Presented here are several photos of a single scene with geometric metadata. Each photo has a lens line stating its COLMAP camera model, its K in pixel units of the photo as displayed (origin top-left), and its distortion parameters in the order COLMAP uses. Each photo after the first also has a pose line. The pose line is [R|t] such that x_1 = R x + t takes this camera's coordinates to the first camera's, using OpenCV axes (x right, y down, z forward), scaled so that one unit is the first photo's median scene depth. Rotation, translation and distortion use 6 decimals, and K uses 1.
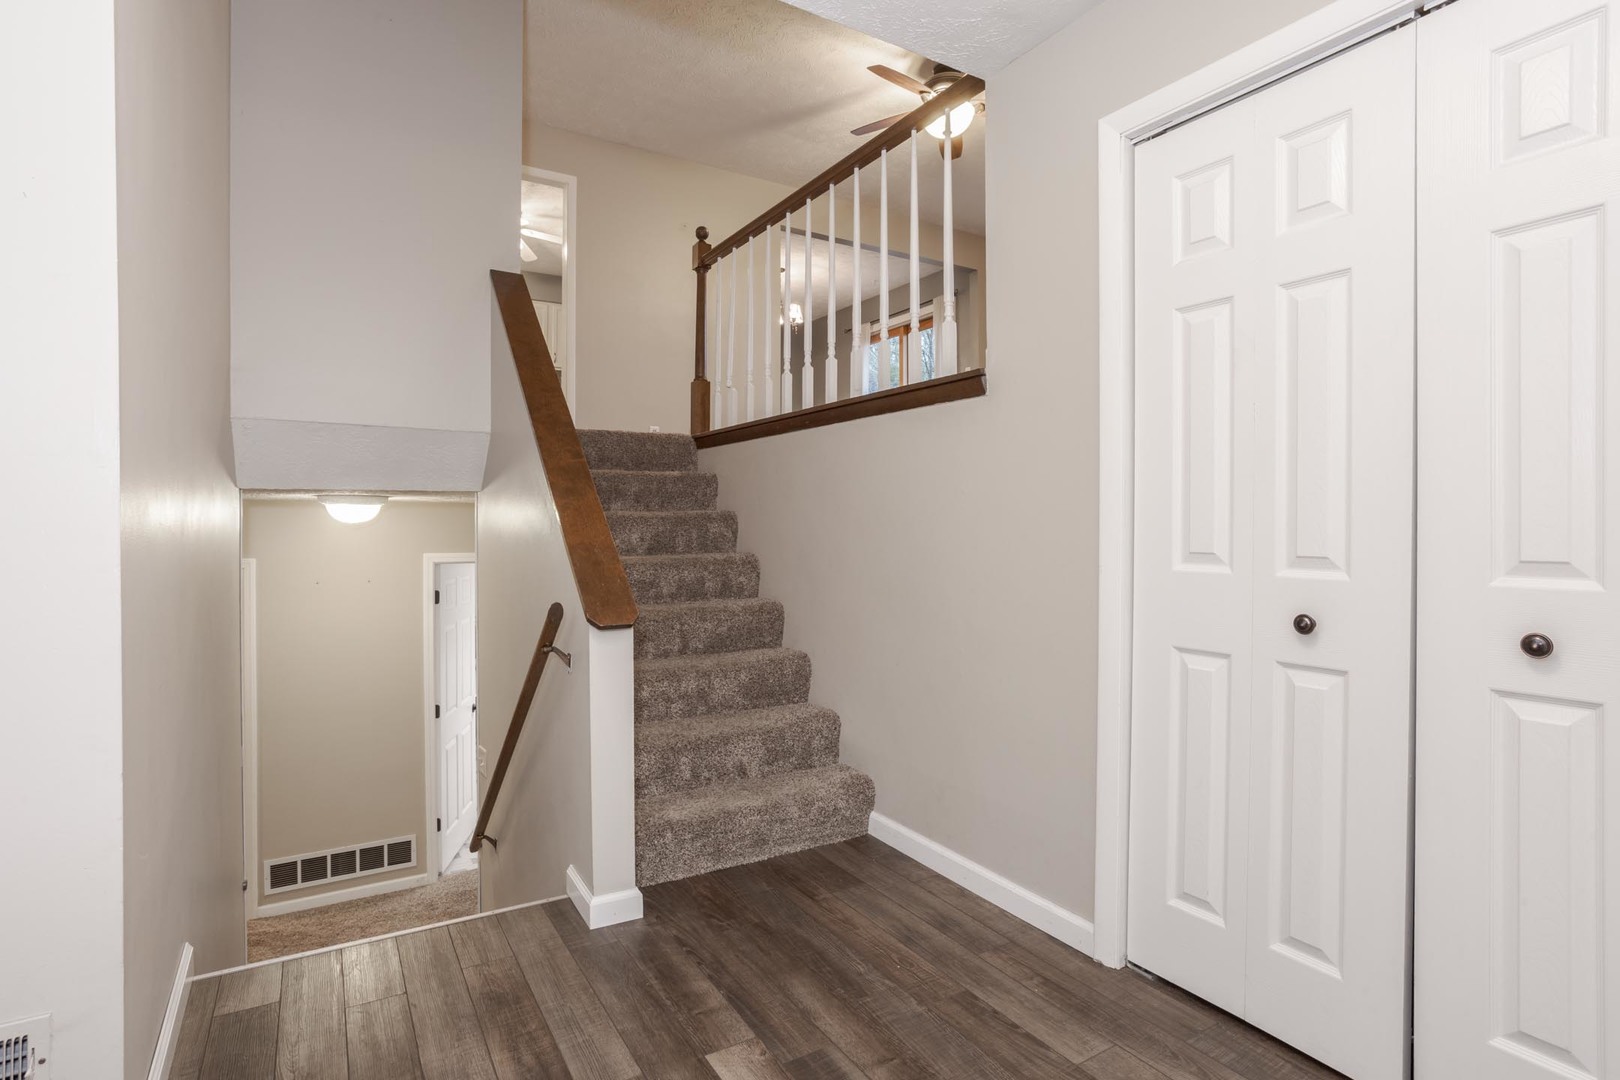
lens RADIAL K [[847.1, 0, 795.9], [0, 847.1, 539.3], [0, 0, 1]] dist [-0.019249, 0.008343]
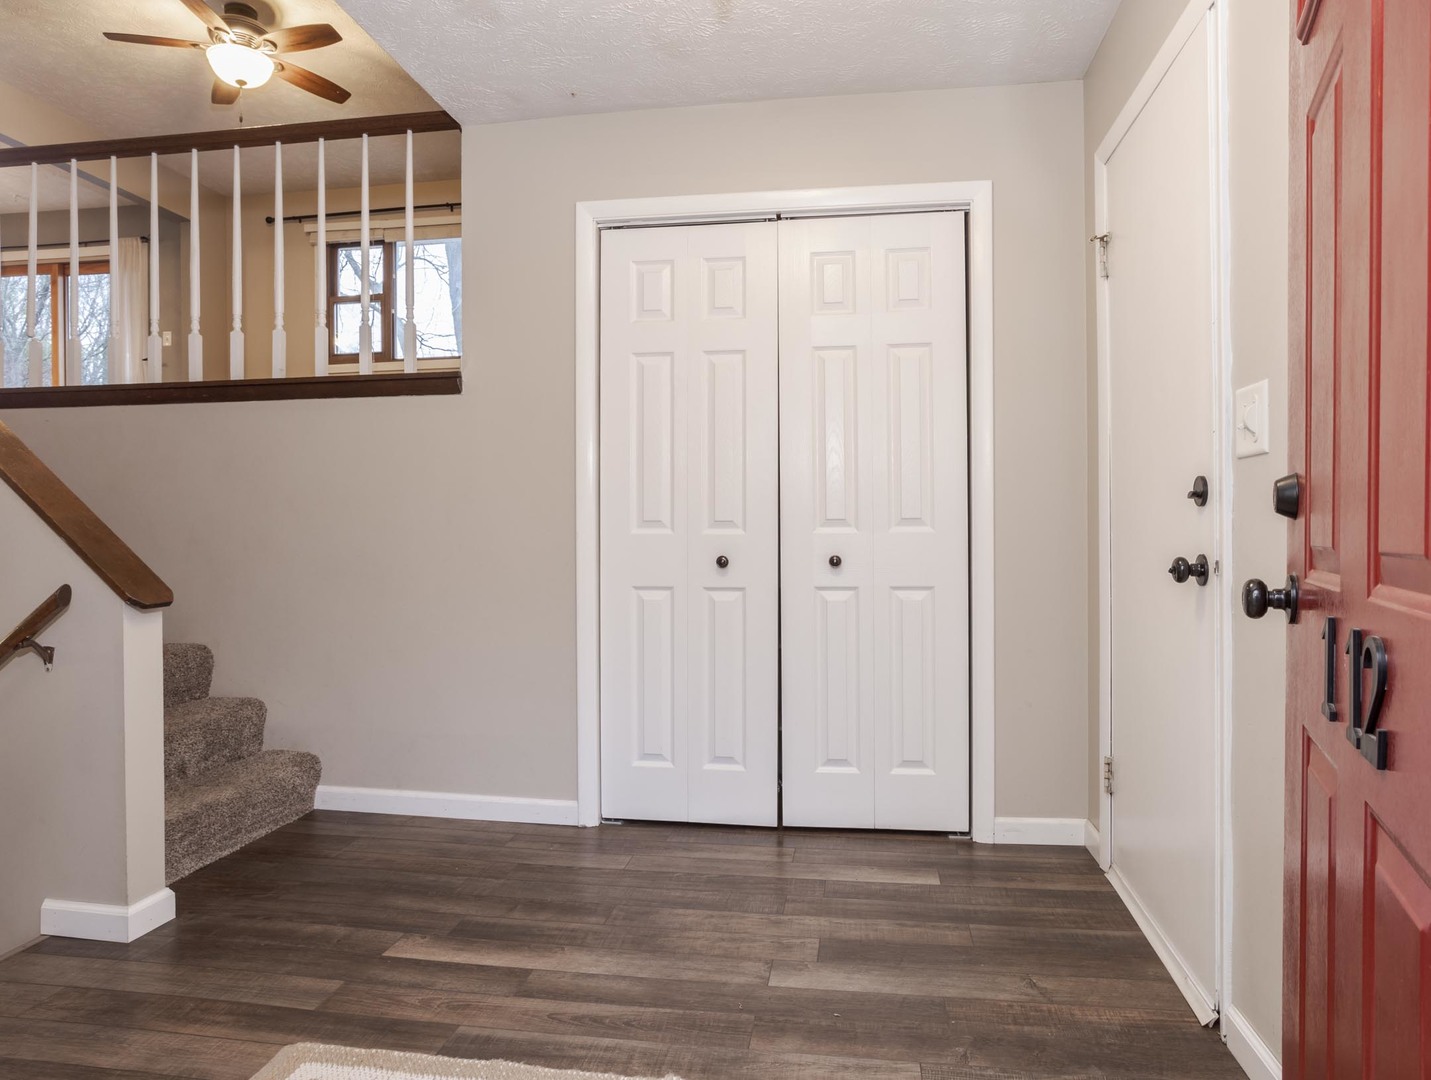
lens RADIAL K [[996.6, 0, 715.2], [0, 996.6, 543.3], [0, 0, 1]] dist [-0.034772, 0.010077]
pose [[0.642368, -0.017888, 0.766187, -0.685267], [0.017495, 0.999809, 0.008675, 0.036760], [-0.766196, 0.007832, 0.642559, -0.182544]]
